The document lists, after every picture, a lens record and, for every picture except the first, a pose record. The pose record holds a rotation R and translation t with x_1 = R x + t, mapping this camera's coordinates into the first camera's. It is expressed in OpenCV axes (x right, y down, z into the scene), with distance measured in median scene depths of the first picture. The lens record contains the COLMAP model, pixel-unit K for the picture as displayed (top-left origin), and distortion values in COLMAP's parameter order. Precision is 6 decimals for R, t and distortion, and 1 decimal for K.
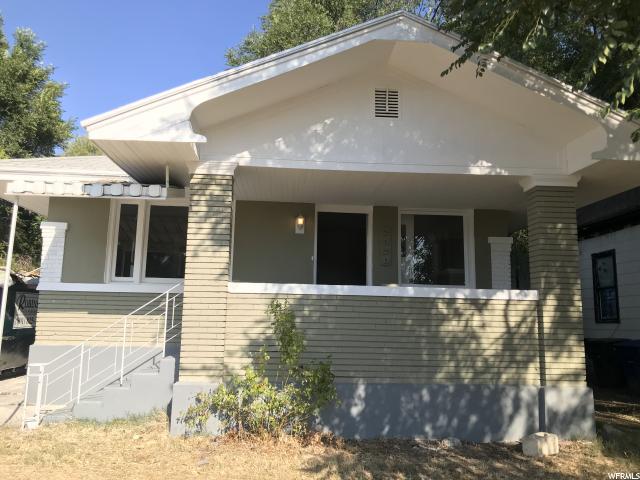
lens RADIAL K [[528.2, 0, 319.7], [0, 528.2, 240.5], [0, 0, 1]] dist [-0.011792, -0.000226]
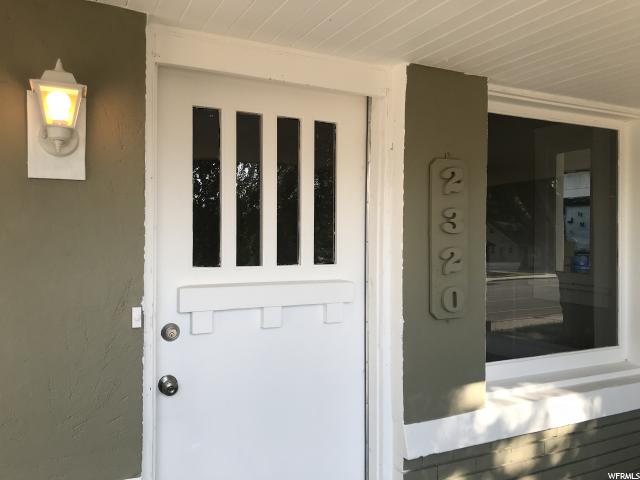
lens RADIAL K [[528.2, 0, 320.4], [0, 528.2, 239.0], [0, 0, 1]] dist [-0.011792, -0.000226]
pose [[0.928743, -0.015929, 0.370383, -0.022259], [-0.045854, 0.986469, 0.157405, -0.024524], [-0.367878, -0.163172, 0.915445, 0.809590]]
